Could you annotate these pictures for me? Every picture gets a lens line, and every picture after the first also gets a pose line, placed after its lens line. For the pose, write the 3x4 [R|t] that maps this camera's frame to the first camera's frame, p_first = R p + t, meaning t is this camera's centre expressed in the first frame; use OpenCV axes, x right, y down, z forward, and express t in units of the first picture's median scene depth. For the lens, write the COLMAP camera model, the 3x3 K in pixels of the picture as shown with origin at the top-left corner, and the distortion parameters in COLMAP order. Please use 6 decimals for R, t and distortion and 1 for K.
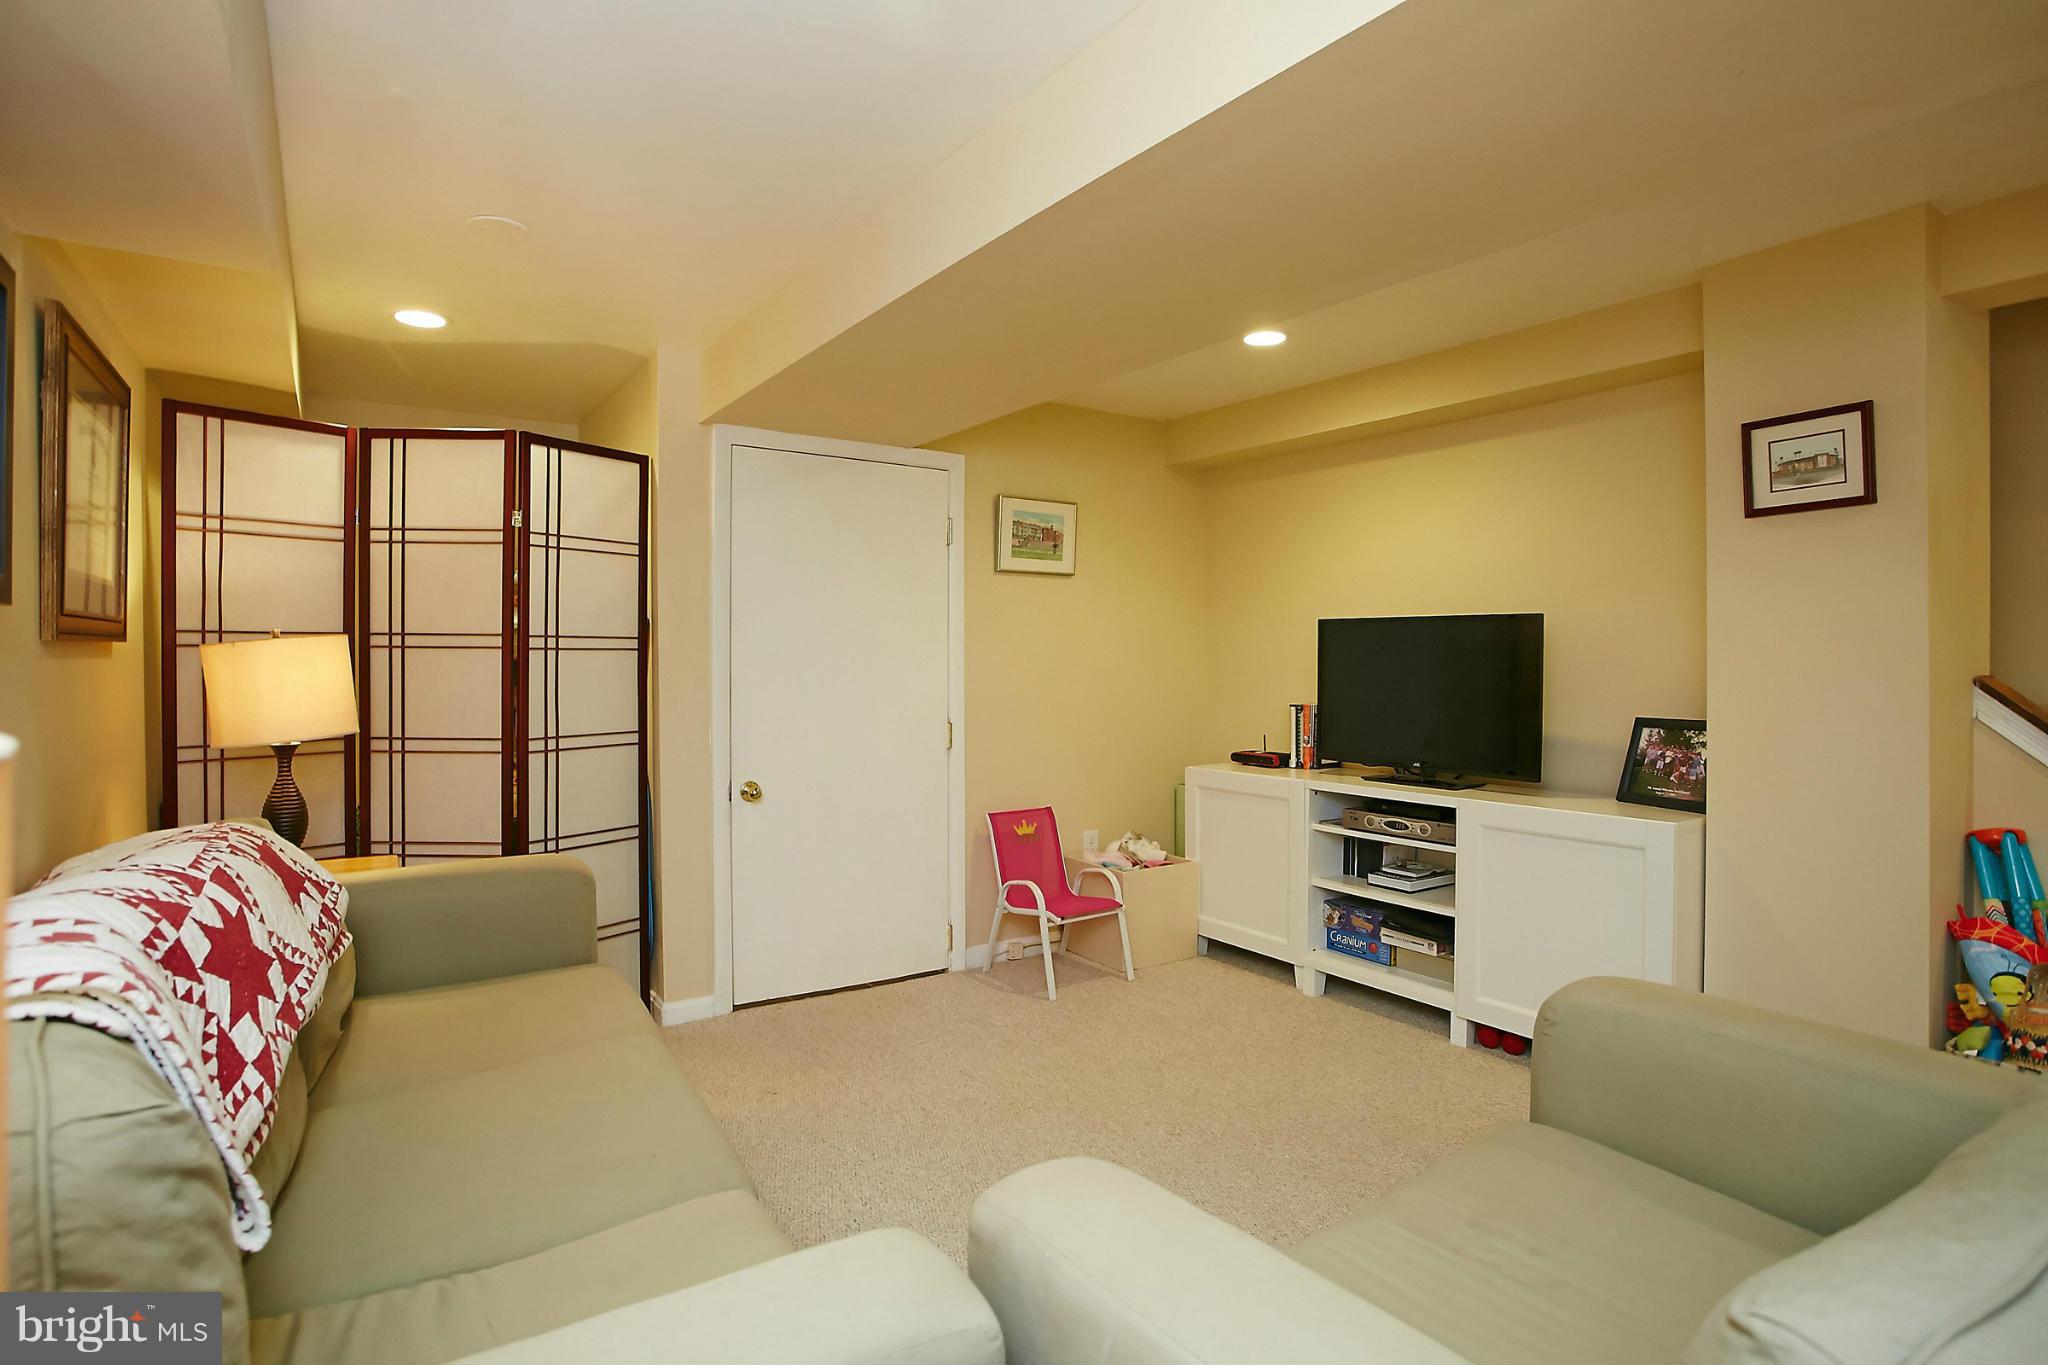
lens RADIAL K [[1031.0, 0, 1040.7], [0, 1031.0, 651.7], [0, 0, 1]] dist [-0.070855, 0.036189]
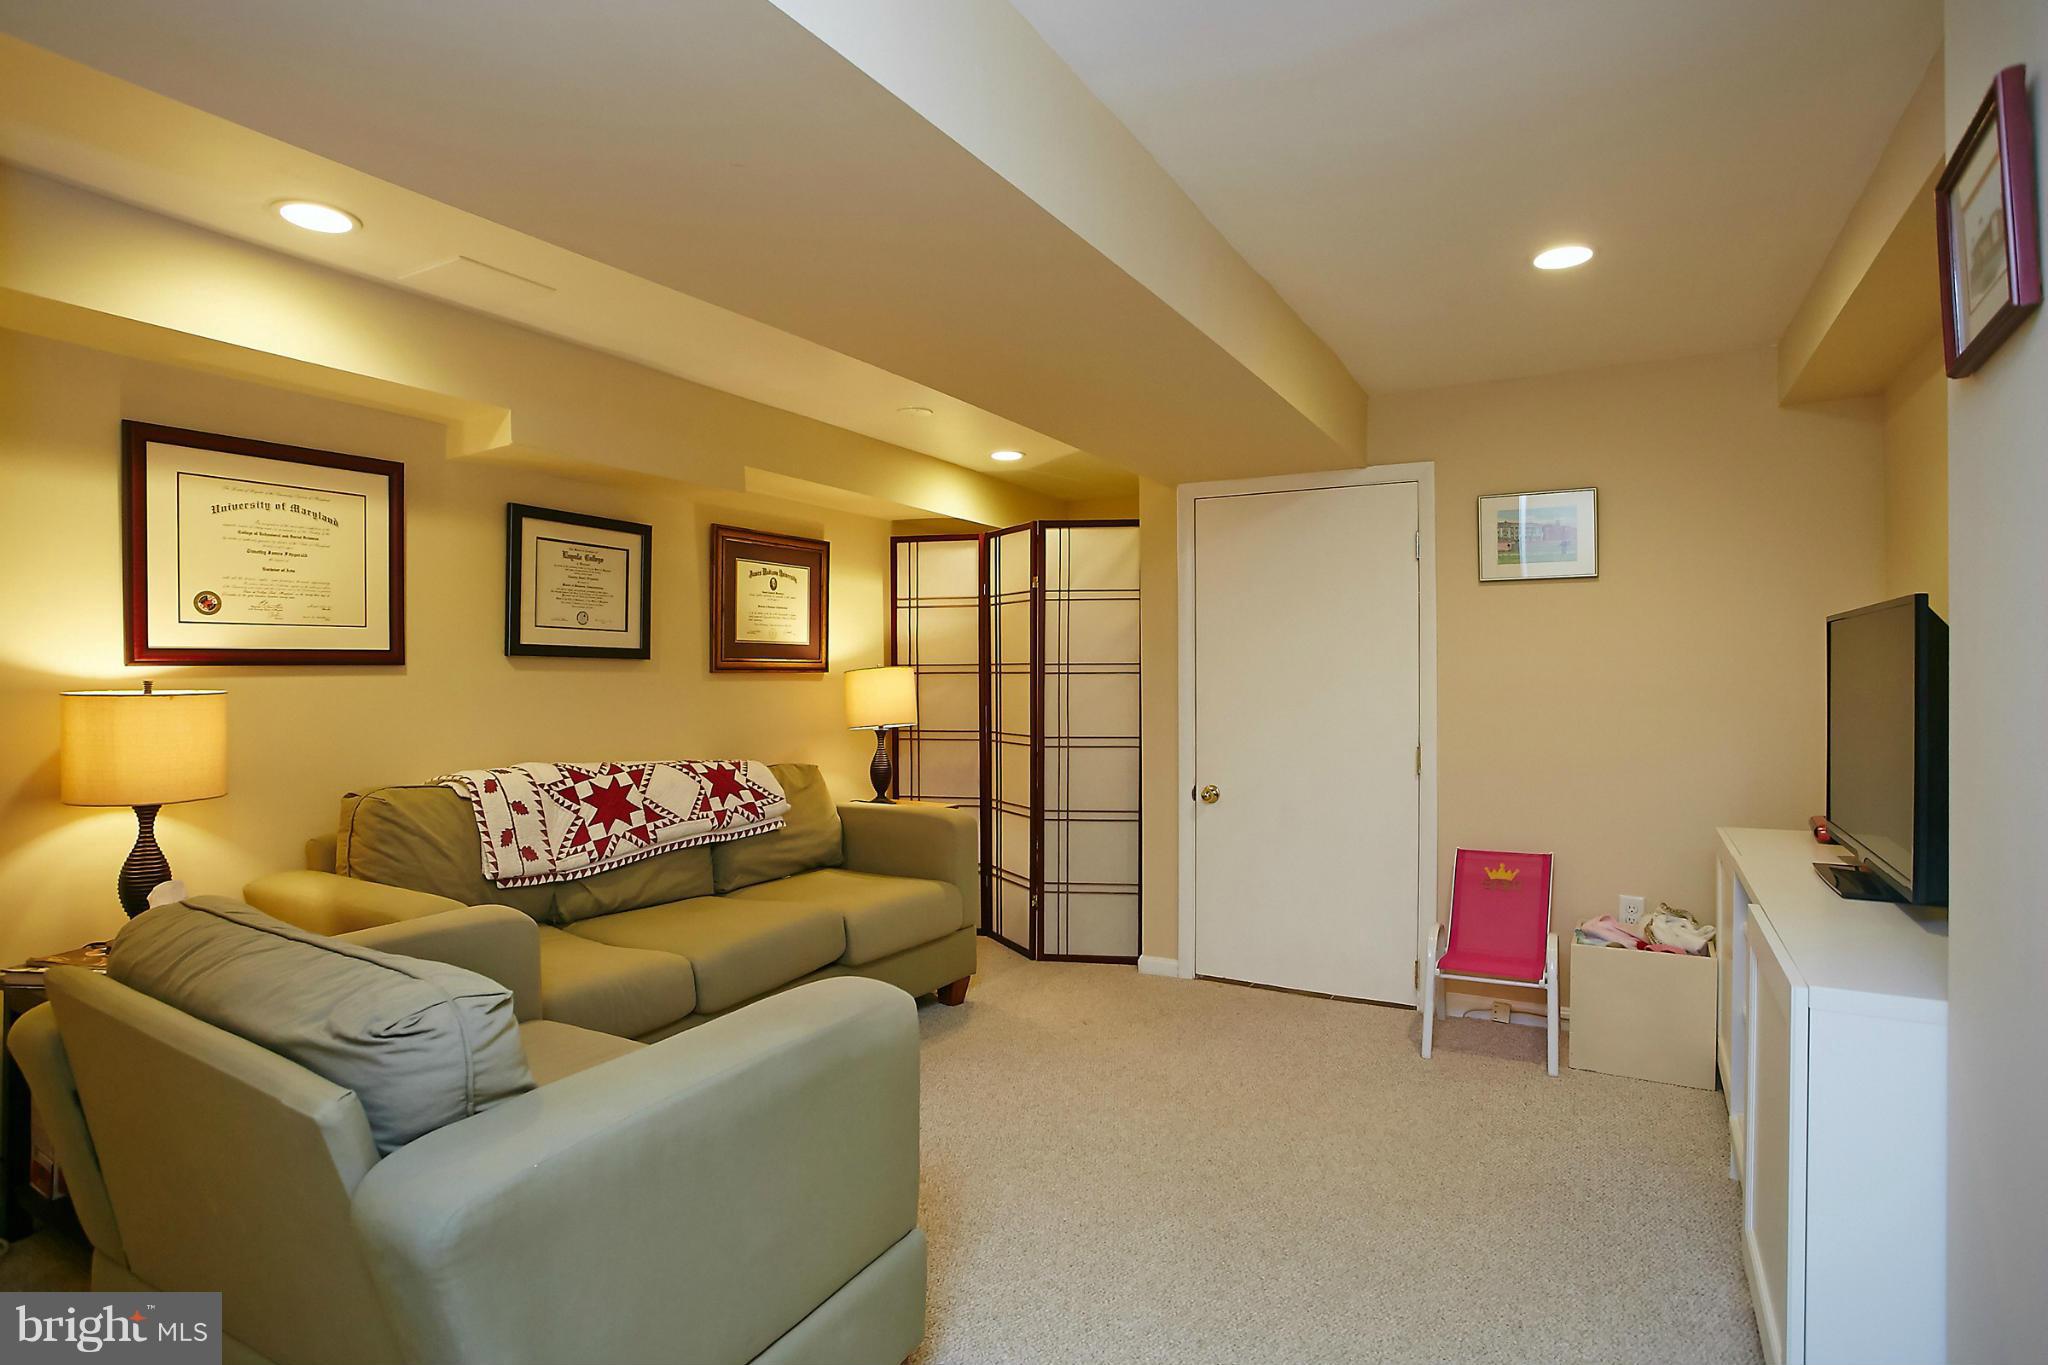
lens RADIAL K [[1054.6, 0, 1014.8], [0, 1054.6, 647.5], [0, 0, 1]] dist [-0.083553, 0.044310]
pose [[0.426401, -0.028683, -0.904079, 0.610149], [0.007488, 0.999575, -0.028181, 0.001667], [0.904503, 0.005247, 0.426434, 0.250591]]
